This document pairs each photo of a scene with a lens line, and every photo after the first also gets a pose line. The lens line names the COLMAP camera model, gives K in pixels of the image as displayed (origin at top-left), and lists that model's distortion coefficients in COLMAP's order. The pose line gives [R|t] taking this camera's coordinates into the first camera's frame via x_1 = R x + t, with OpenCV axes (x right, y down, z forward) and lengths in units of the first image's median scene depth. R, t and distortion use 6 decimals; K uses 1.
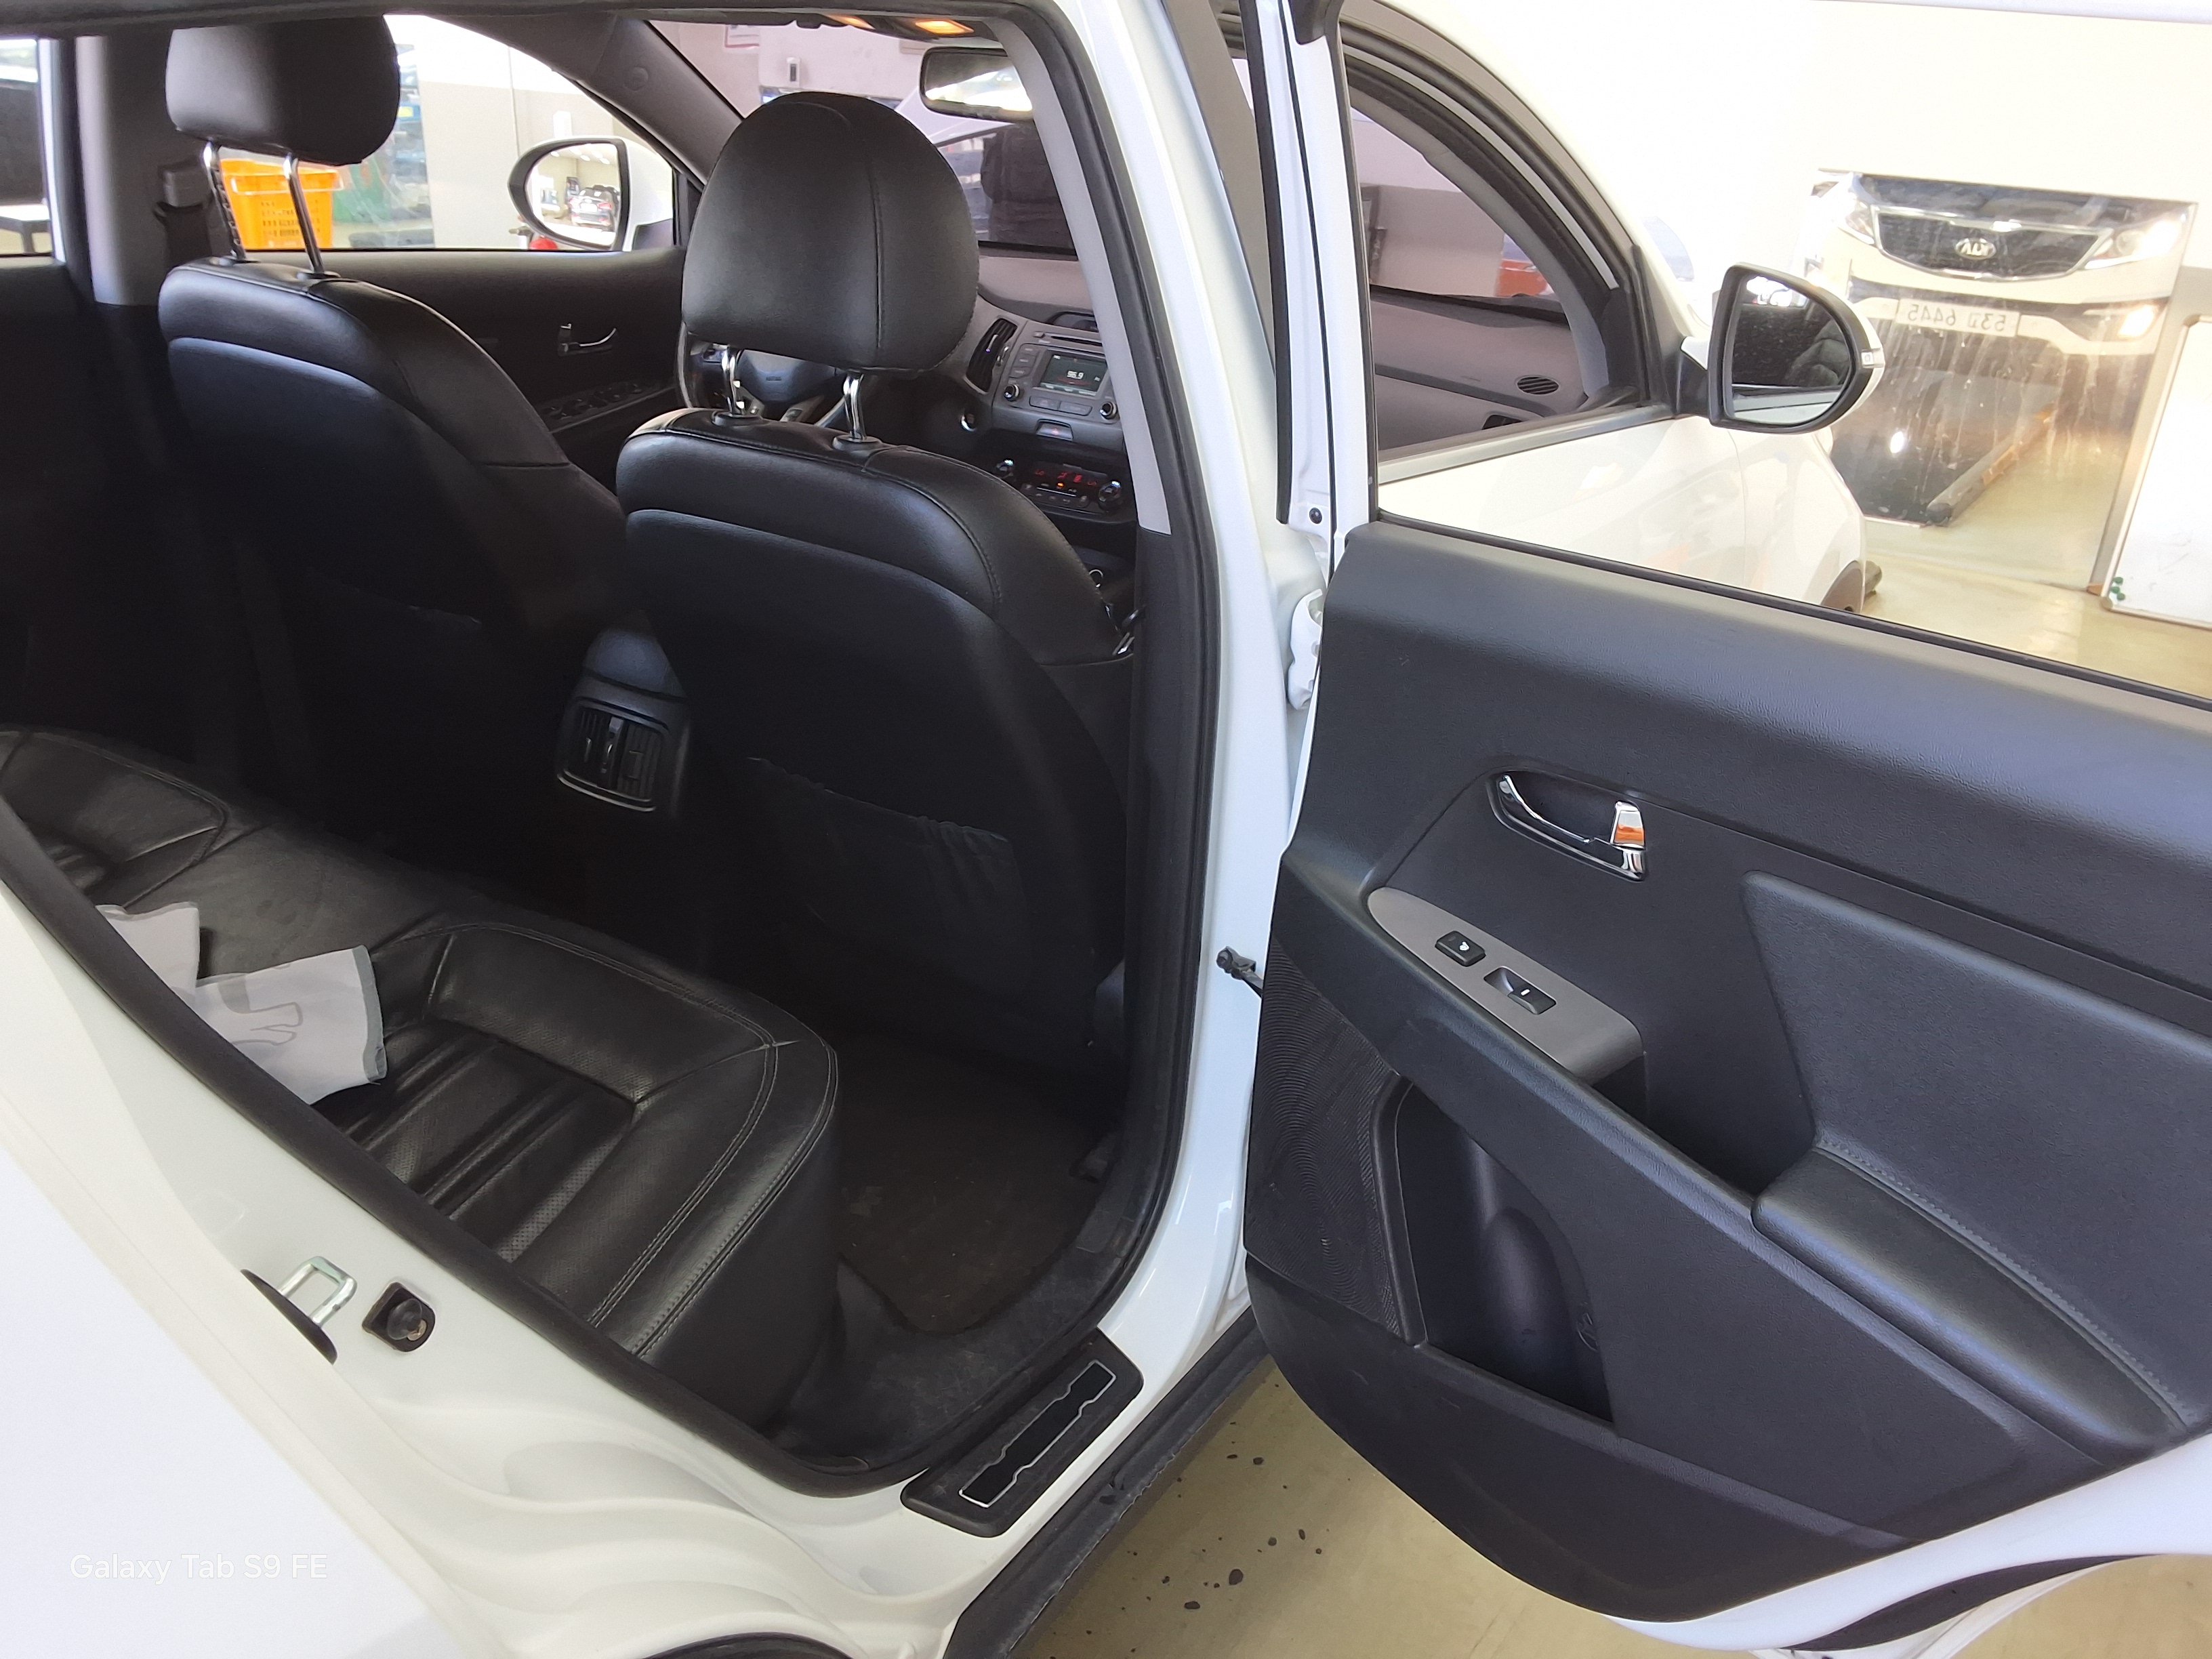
lens RADIAL K [[1708.6, 0, 1106.0], [0, 1708.6, 829.5], [0, 0, 1]] dist [0.100766, -0.159393]
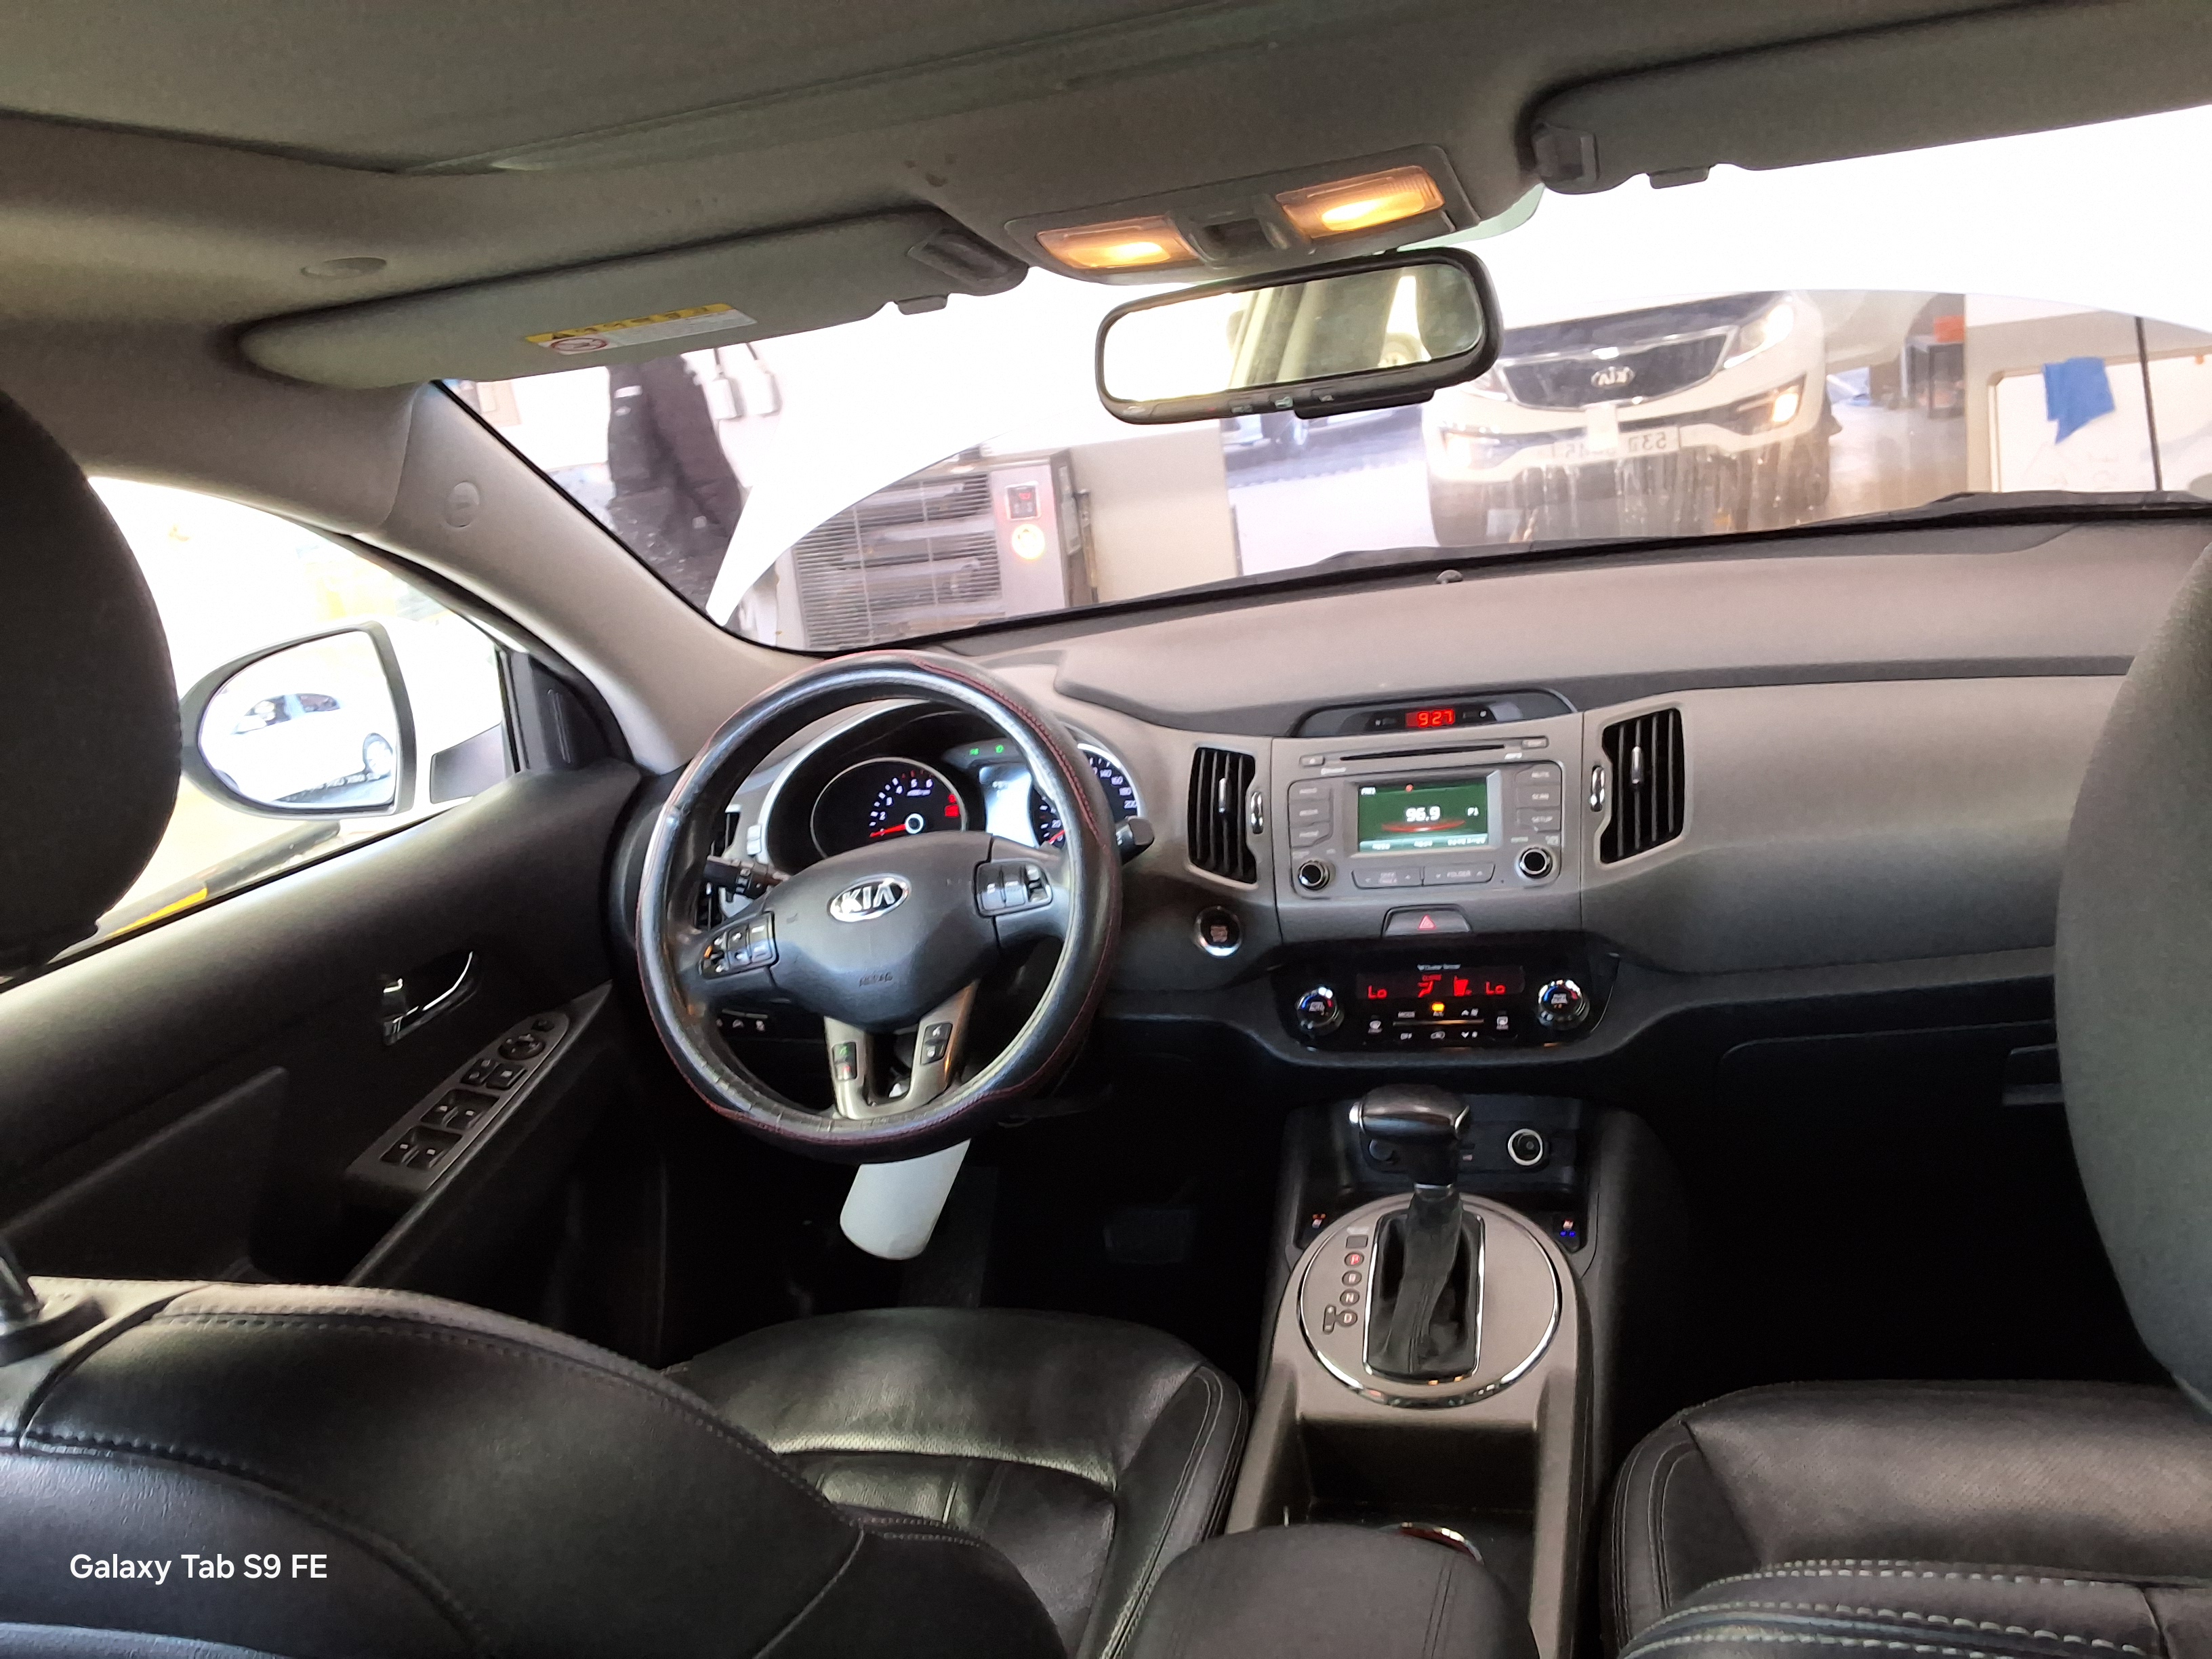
lens RADIAL K [[1708.6, 0, 1106.0], [0, 1708.6, 829.5], [0, 0, 1]] dist [0.100766, -0.159393]
pose [[0.930163, -0.274718, 0.243570, -0.216849], [0.307667, 0.945253, -0.108806, -0.204004], [-0.200344, 0.176146, 0.963761, 0.436580]]
